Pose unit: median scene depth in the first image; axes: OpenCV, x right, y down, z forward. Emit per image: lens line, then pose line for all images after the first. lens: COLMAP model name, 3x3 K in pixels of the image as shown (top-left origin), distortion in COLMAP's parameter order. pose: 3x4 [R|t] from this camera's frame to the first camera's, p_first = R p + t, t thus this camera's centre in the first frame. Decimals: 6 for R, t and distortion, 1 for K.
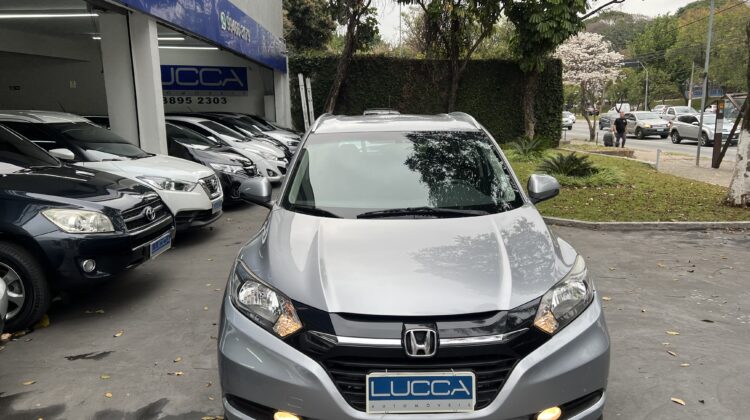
lens RADIAL K [[567.6, 0, 369.7], [0, 567.6, 211.0], [0, 0, 1]] dist [0.034190, -0.034813]
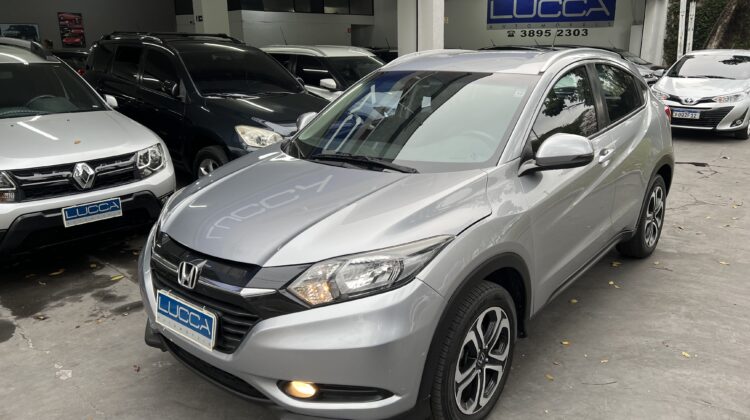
lens RADIAL K [[567.6, 0, 377.8], [0, 567.6, 206.7], [0, 0, 1]] dist [0.034190, -0.034813]
pose [[0.768212, 0.172260, -0.616585, 0.112183], [-0.106663, 0.984097, 0.142041, -0.008932], [0.631248, -0.043351, 0.774369, 0.046430]]
